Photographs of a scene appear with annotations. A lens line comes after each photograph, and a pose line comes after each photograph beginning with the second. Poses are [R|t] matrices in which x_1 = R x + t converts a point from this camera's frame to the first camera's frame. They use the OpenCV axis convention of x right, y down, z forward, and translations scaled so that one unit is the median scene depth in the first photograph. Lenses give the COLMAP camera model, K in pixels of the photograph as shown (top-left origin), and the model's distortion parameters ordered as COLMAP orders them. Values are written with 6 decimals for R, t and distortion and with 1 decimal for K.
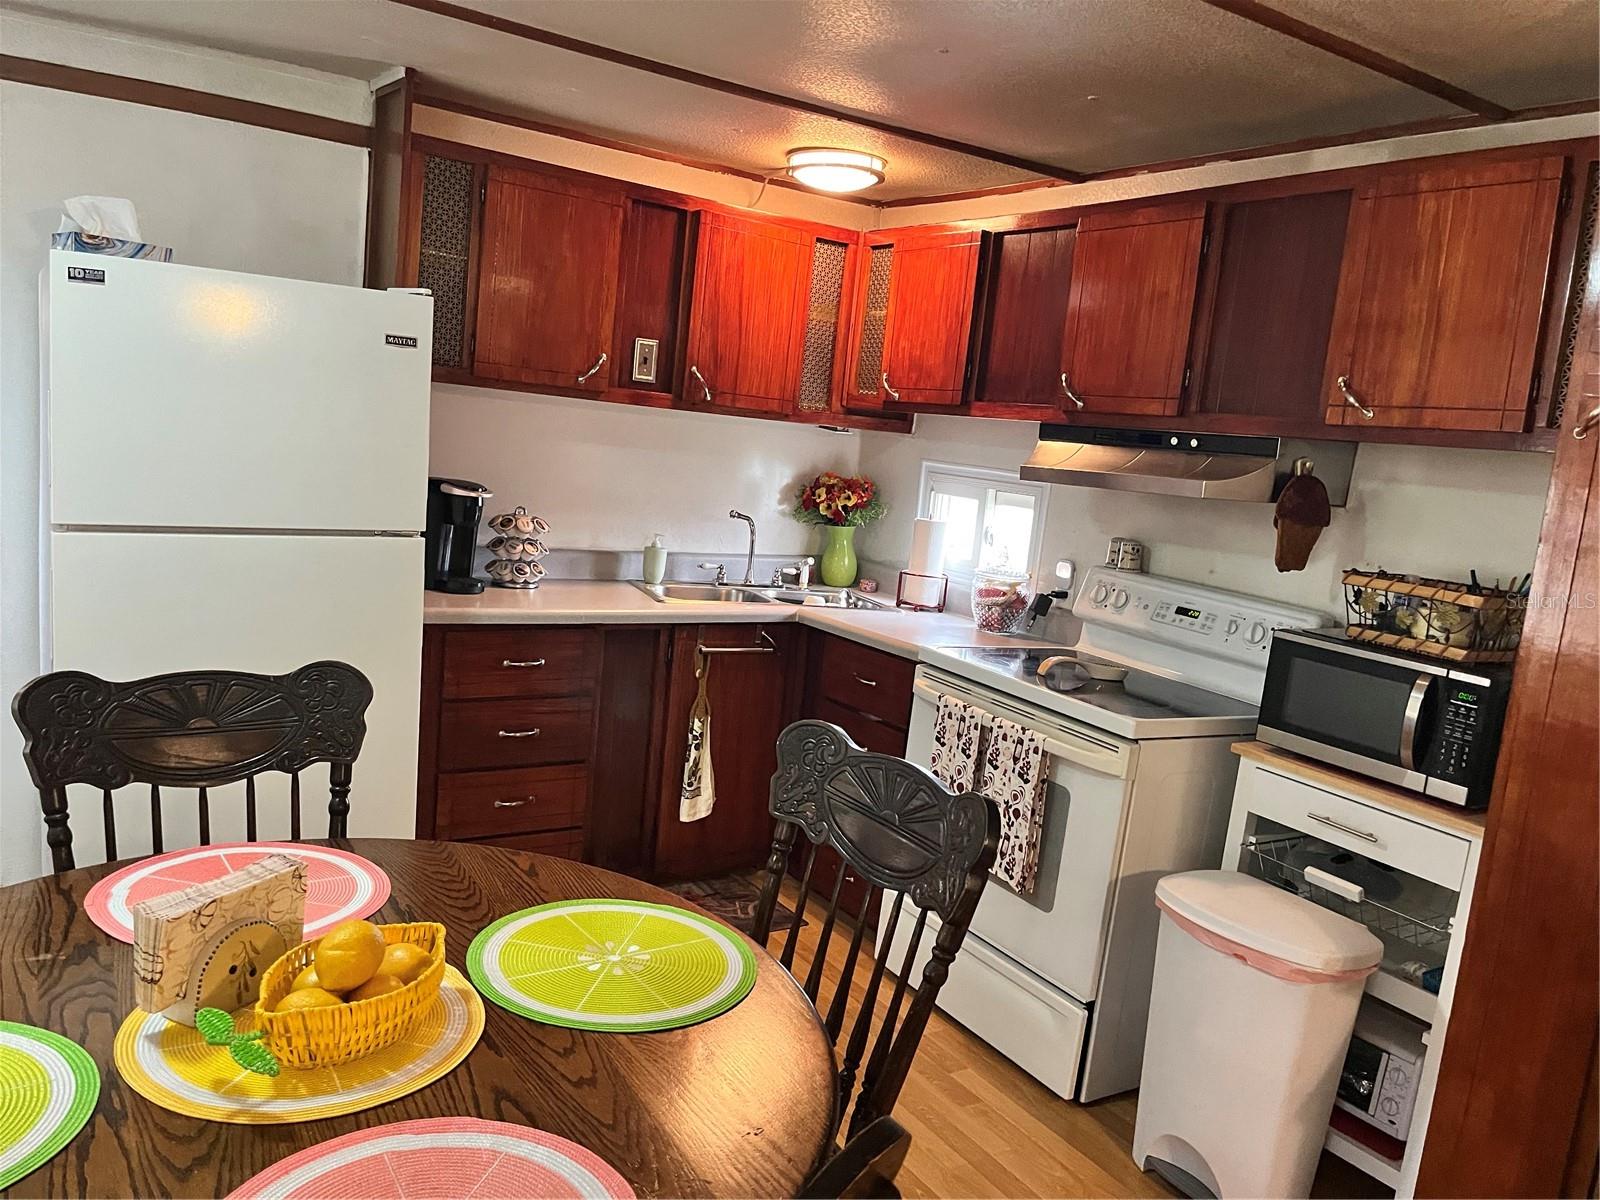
lens RADIAL K [[1210.1, 0, 791.3], [0, 1210.1, 605.6], [0, 0, 1]] dist [0.063813, -0.091871]
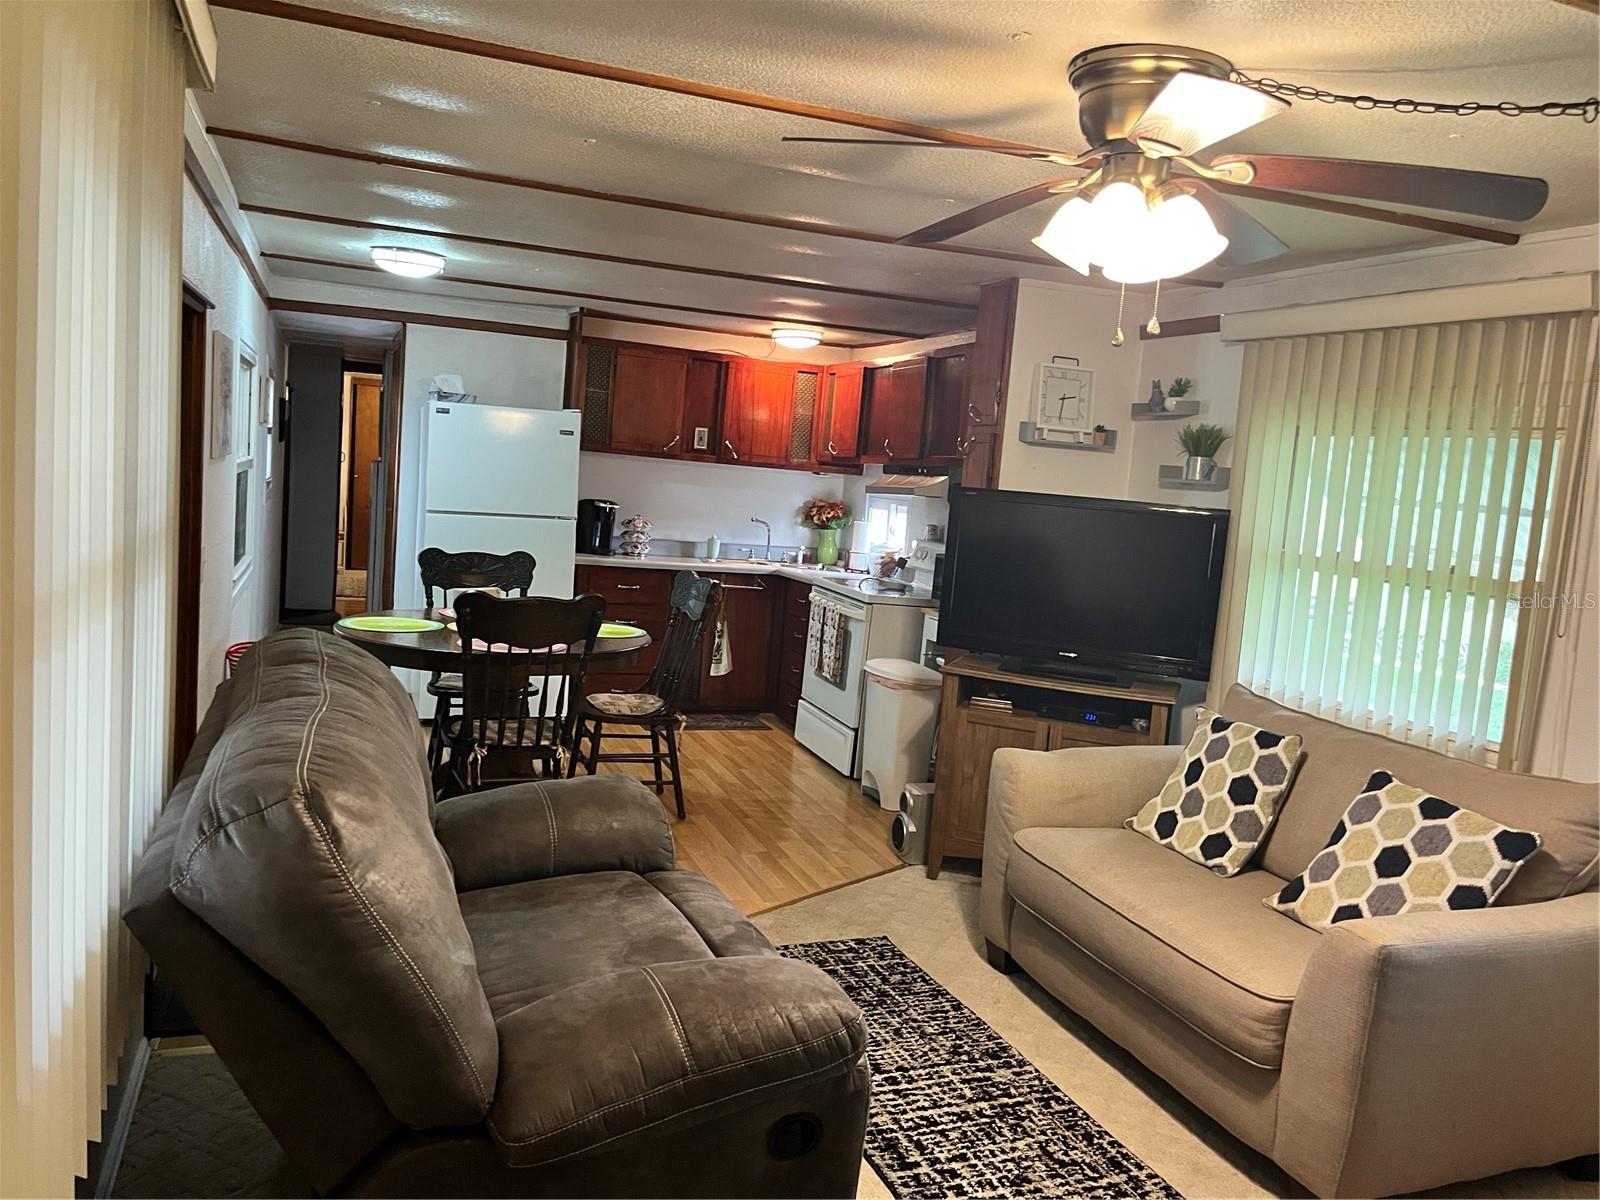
lens RADIAL K [[1210.1, 0, 792.5], [0, 1210.1, 599.7], [0, 0, 1]] dist [0.063813, -0.091871]
pose [[0.975210, 0.001802, -0.221276, 0.460640], [-0.016672, 0.997723, -0.065352, 0.181805], [0.220654, 0.067421, 0.973019, -0.847040]]
